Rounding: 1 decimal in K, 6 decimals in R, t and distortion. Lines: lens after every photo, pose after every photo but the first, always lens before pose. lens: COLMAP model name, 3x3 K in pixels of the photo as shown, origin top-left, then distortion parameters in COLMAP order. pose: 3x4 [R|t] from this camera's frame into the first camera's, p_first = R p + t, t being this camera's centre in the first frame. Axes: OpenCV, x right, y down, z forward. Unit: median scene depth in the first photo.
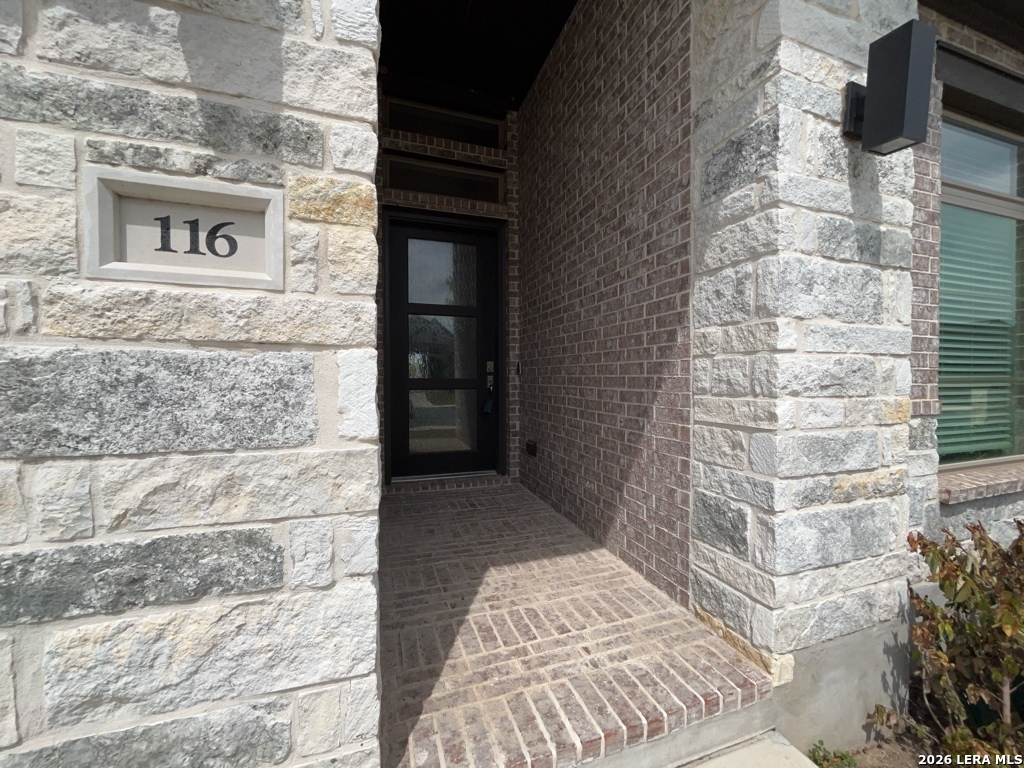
lens RADIAL K [[415.7, 0, 512.0], [0, 415.7, 382.7], [0, 0, 1]] dist [-0.002045, 0.000082]
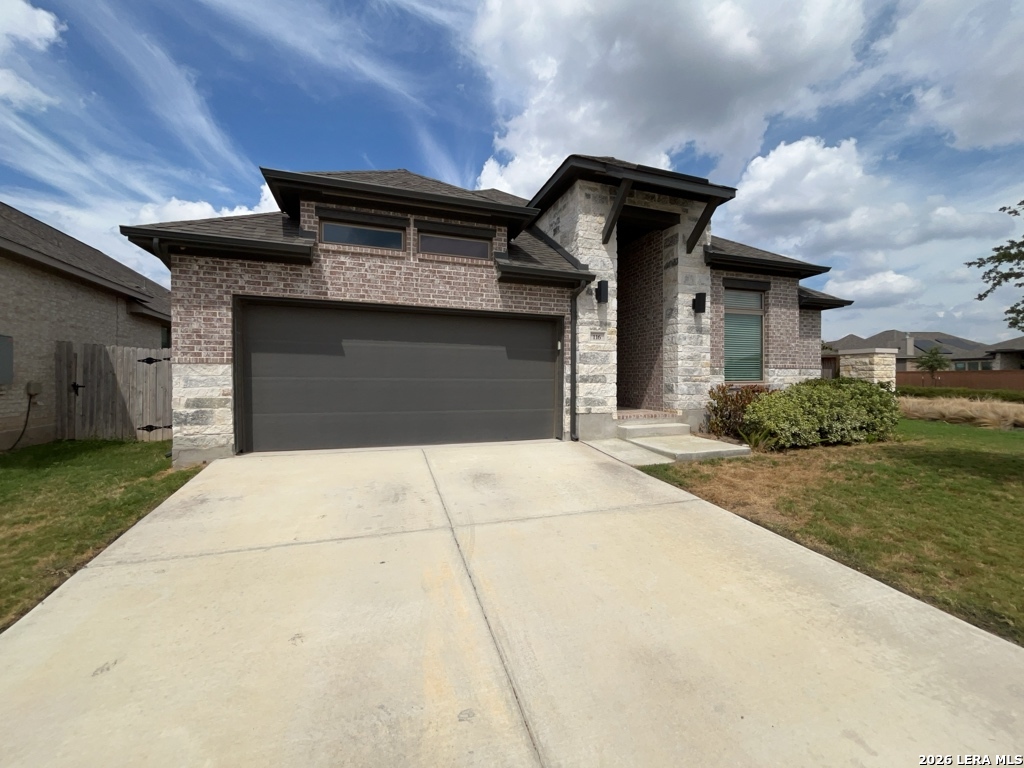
lens RADIAL K [[415.7, 0, 515.9], [0, 415.7, 383.4], [0, 0, 1]] dist [-0.002045, 0.000082]
pose [[0.999969, -0.001946, 0.007591, -1.402736], [0.001956, 0.999997, -0.001336, 0.316853], [-0.007588, 0.001351, 0.999970, -4.086794]]
